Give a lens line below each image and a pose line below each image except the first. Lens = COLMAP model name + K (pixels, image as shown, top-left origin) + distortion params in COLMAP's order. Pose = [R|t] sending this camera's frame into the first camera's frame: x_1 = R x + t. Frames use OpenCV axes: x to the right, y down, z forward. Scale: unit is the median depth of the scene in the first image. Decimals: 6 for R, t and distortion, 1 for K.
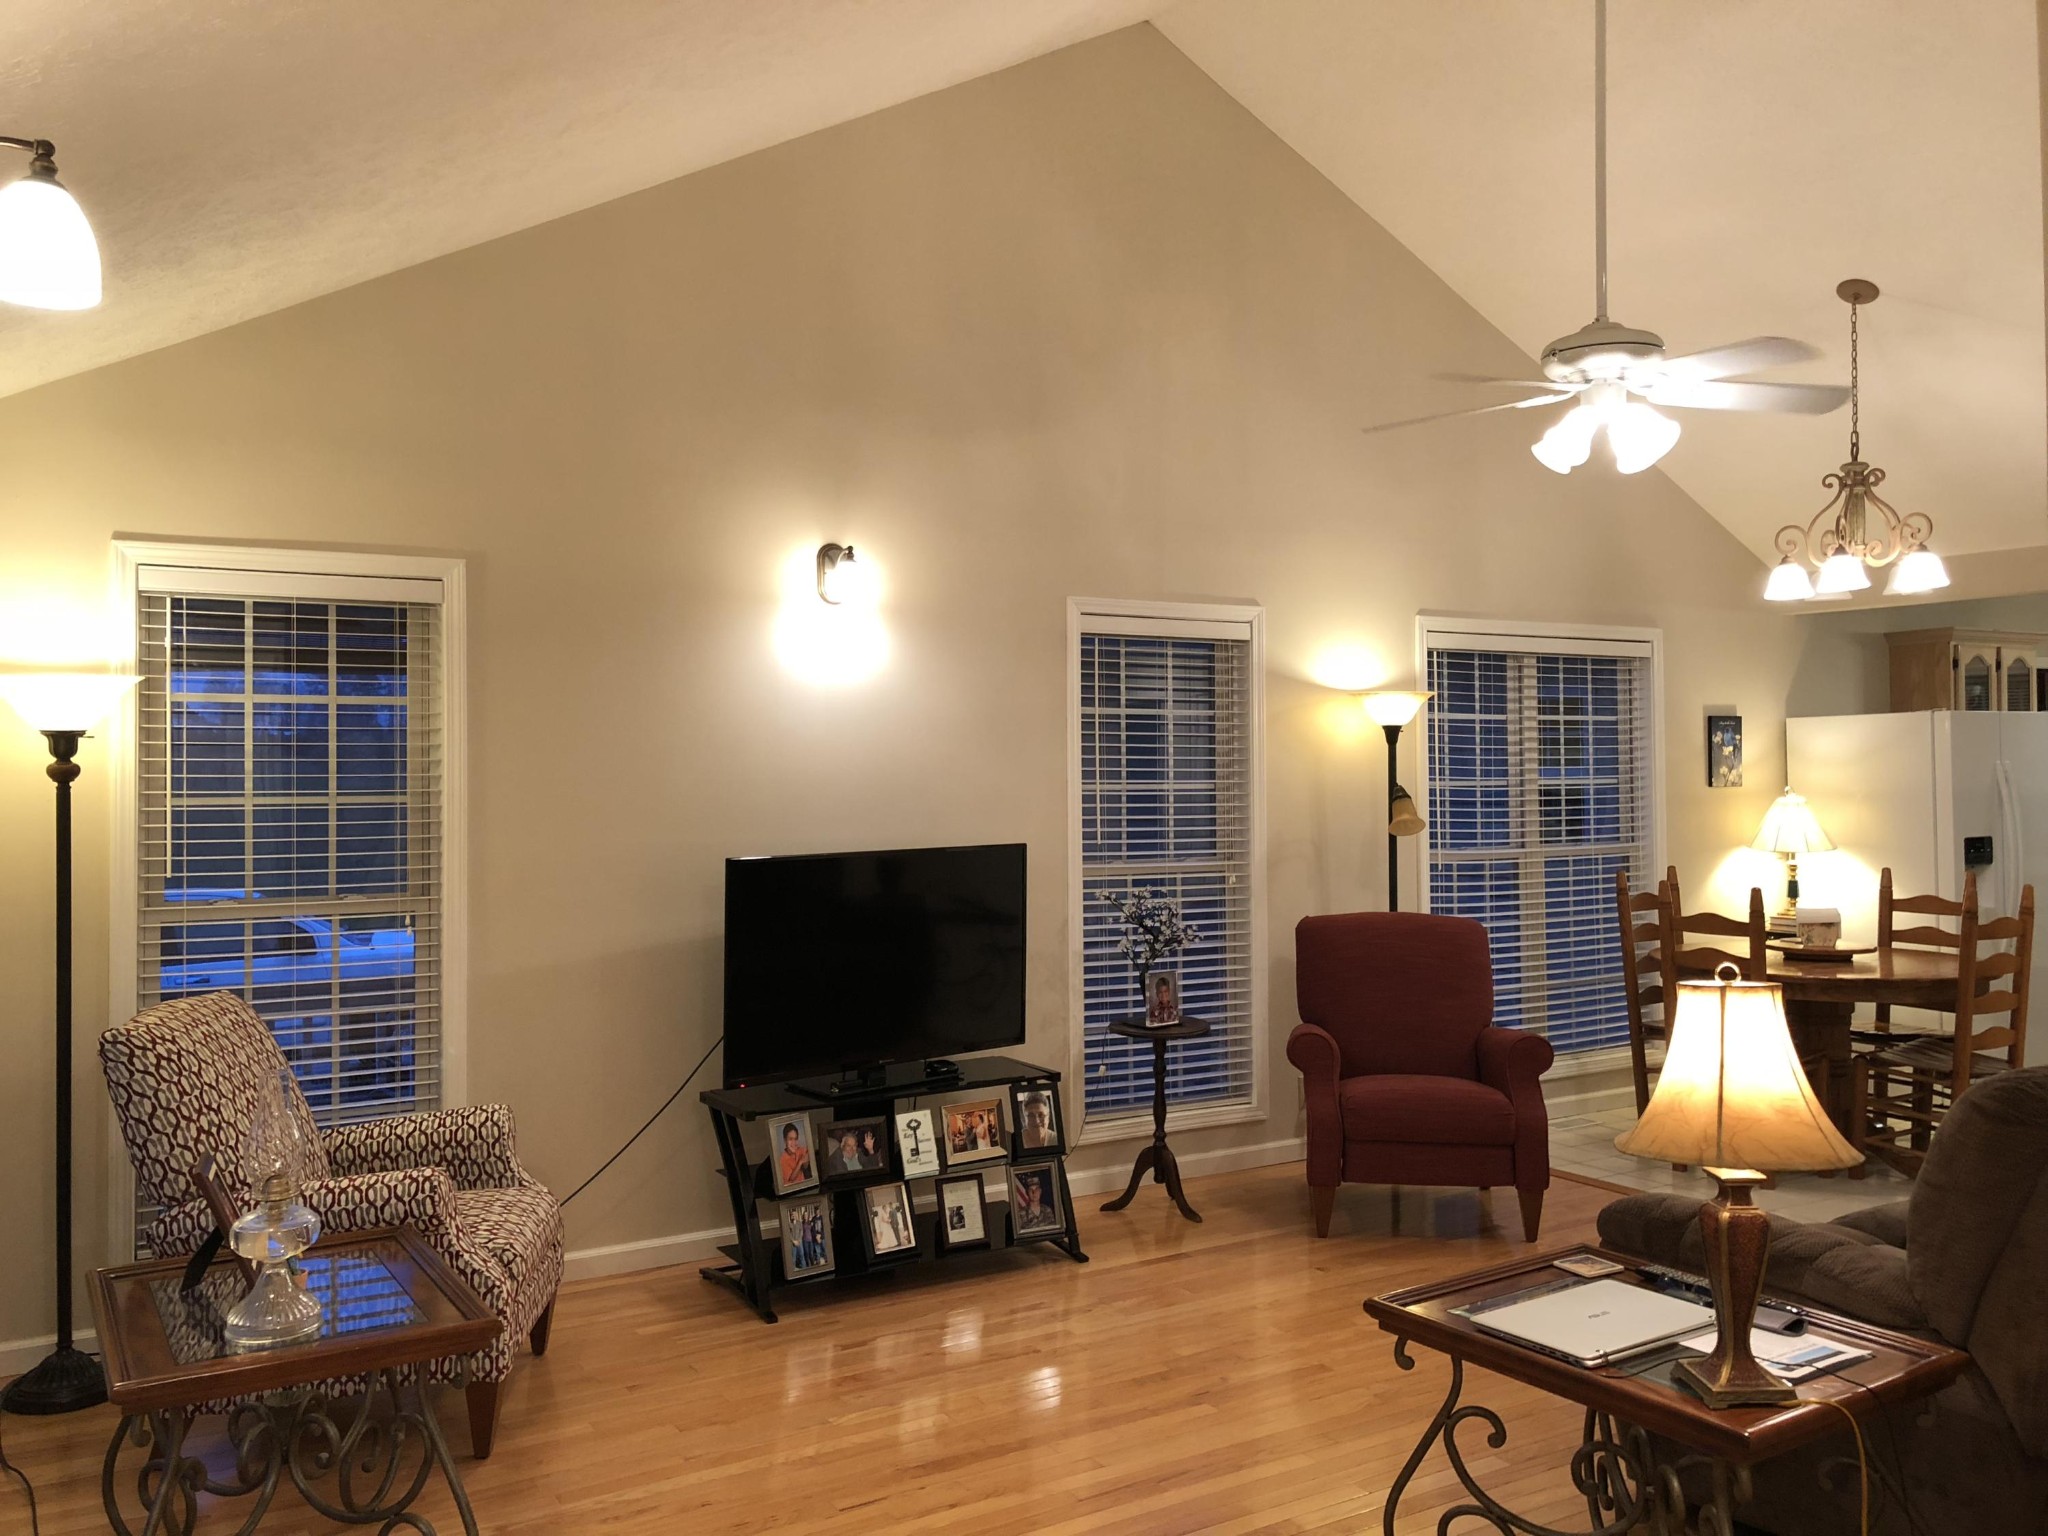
lens RADIAL K [[1642.6, 0, 1010.0], [0, 1642.6, 765.7], [0, 0, 1]] dist [0.025996, -0.003863]
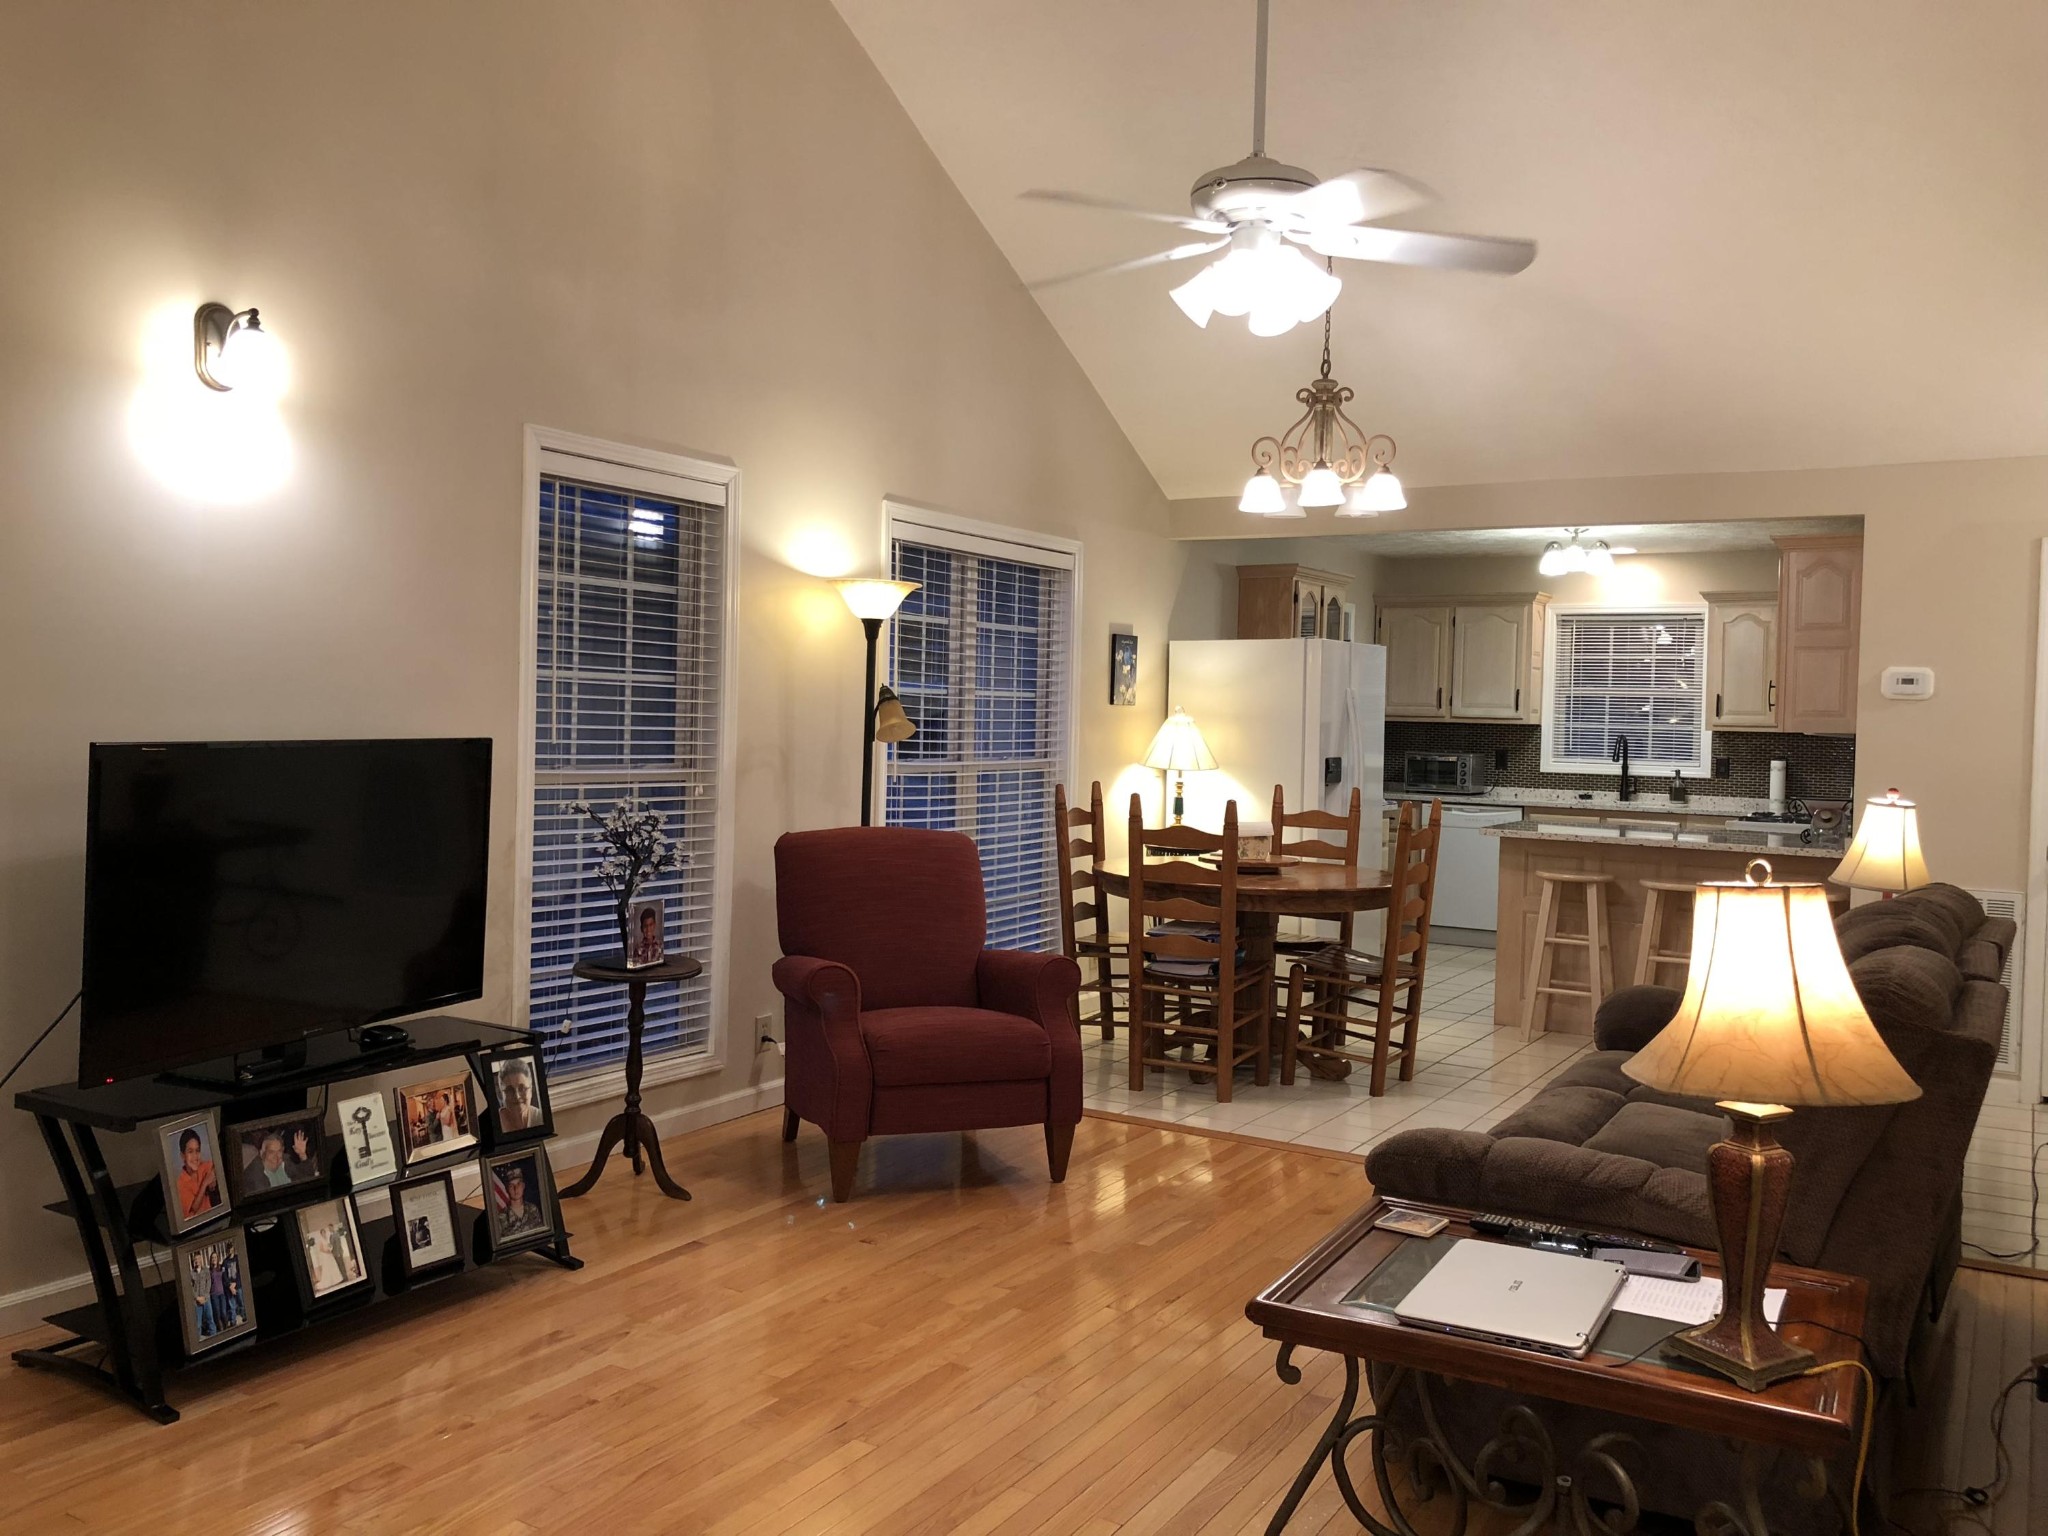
lens RADIAL K [[1664.8, 0, 1033.7], [0, 1664.8, 764.0], [0, 0, 1]] dist [0.017347, -0.000925]
pose [[0.884968, 0.014539, 0.465424, -0.136791], [-0.033976, 0.998864, 0.033400, 0.026476], [-0.464410, -0.045371, 0.884457, 0.203367]]
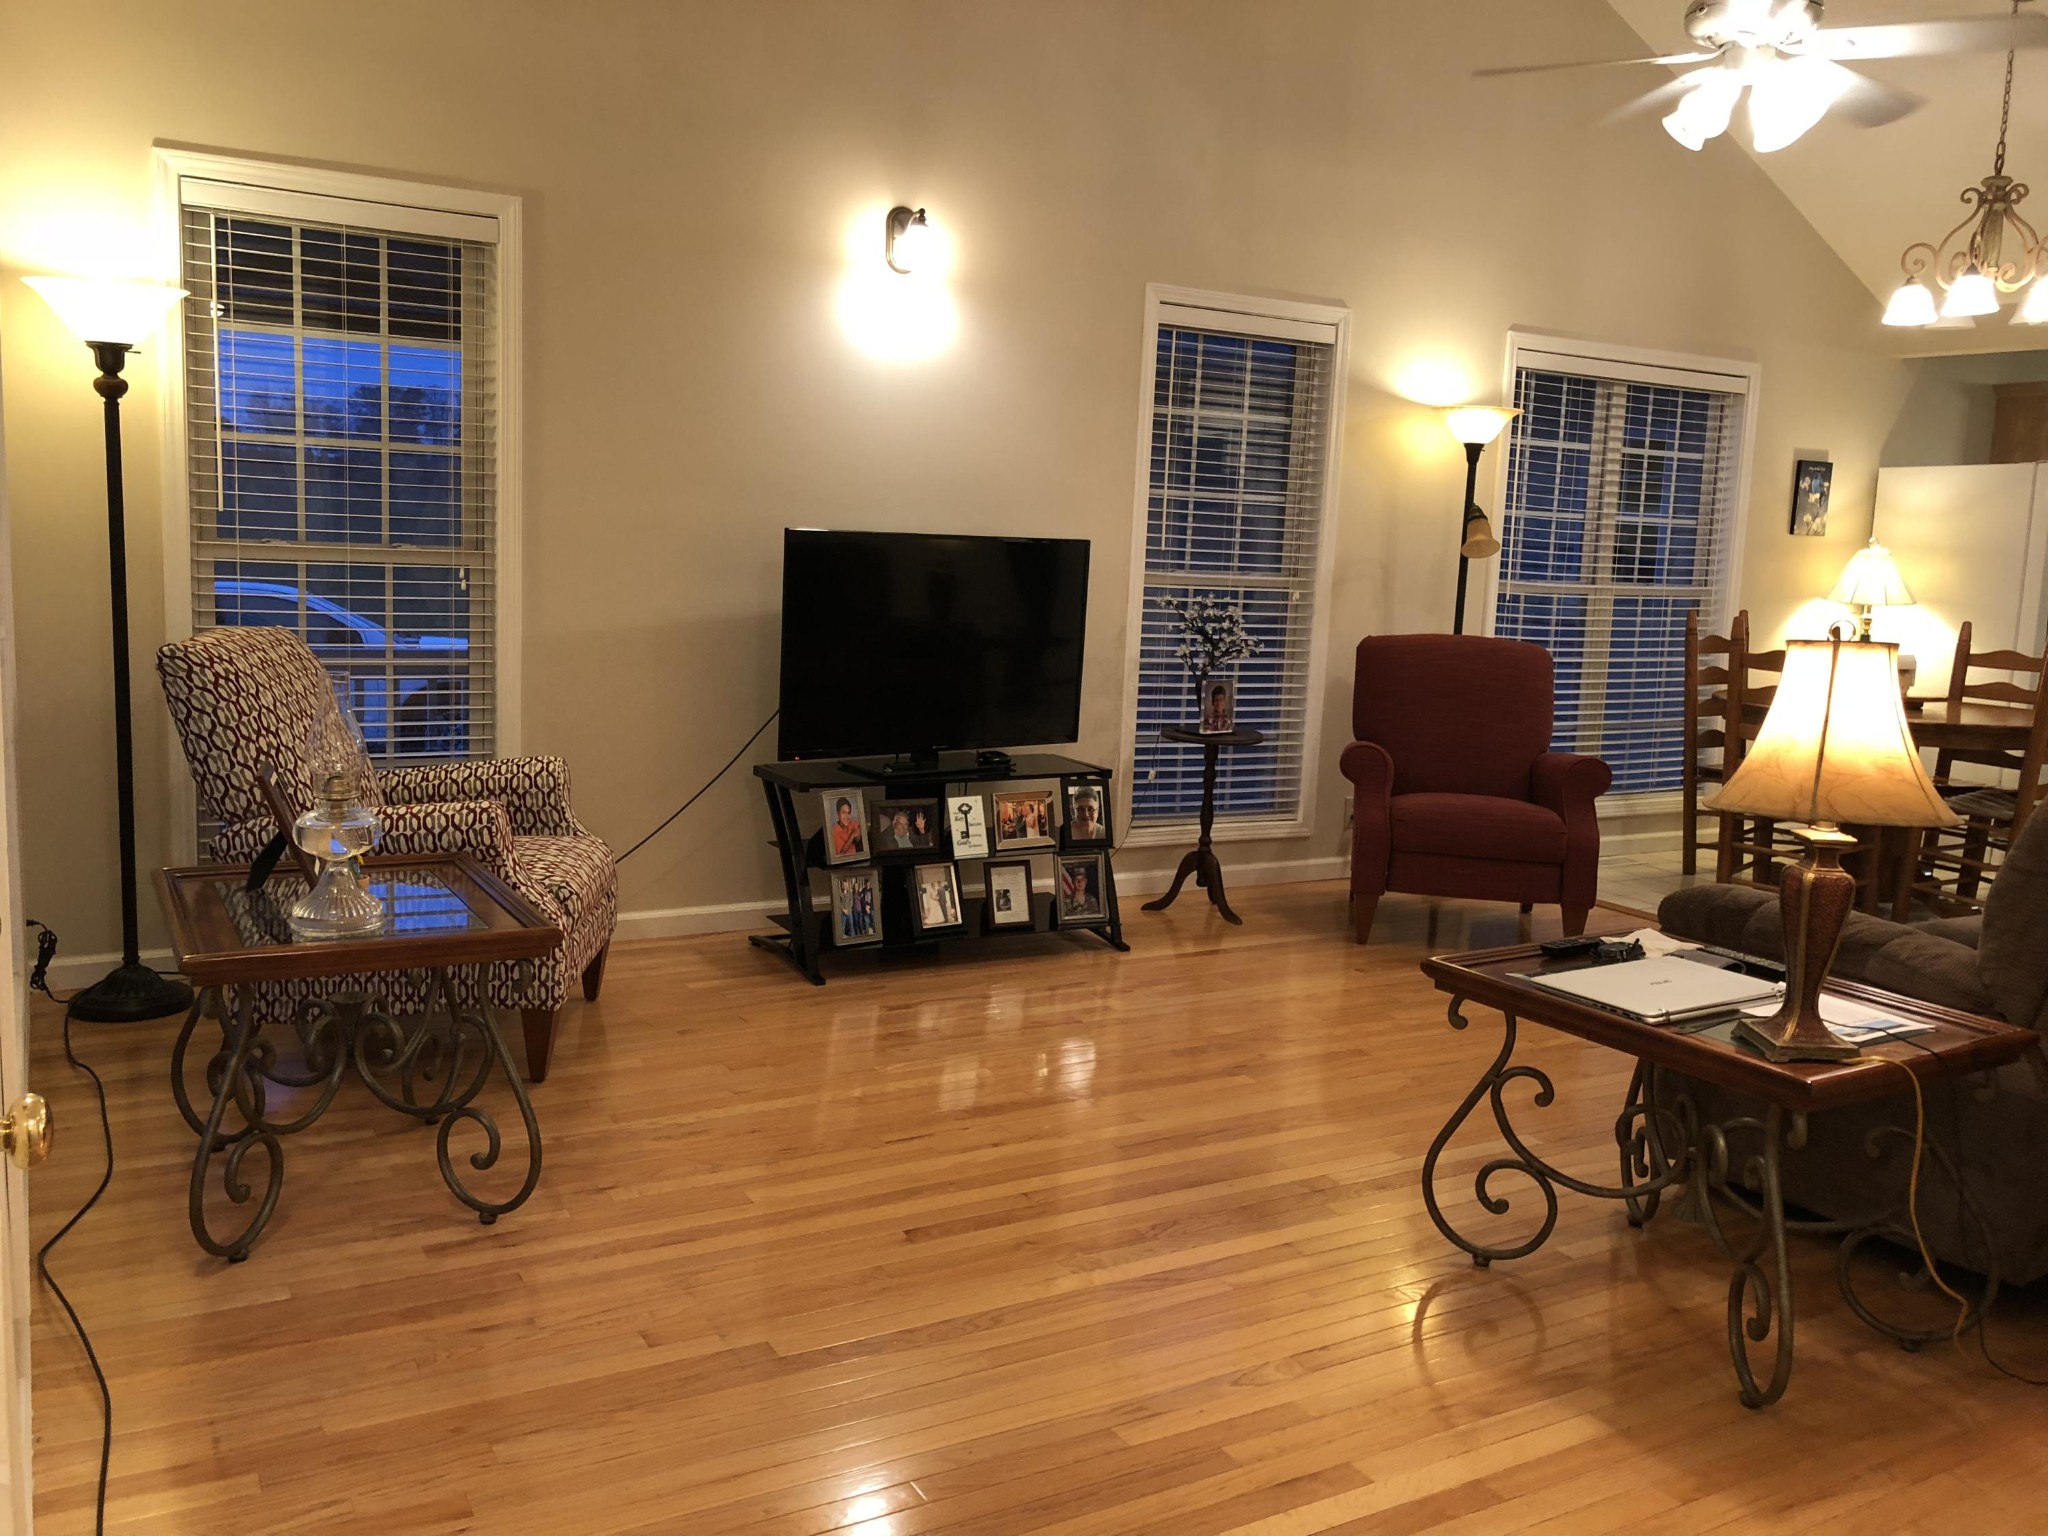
lens RADIAL K [[1641.5, 0, 1023.3], [0, 1641.5, 758.9], [0, 0, 1]] dist [0.027018, -0.004156]
pose [[0.998489, 0.053215, -0.013693, -0.010376], [-0.050682, 0.988181, 0.144672, 0.040760], [0.021230, -0.143759, 0.989385, 0.016312]]
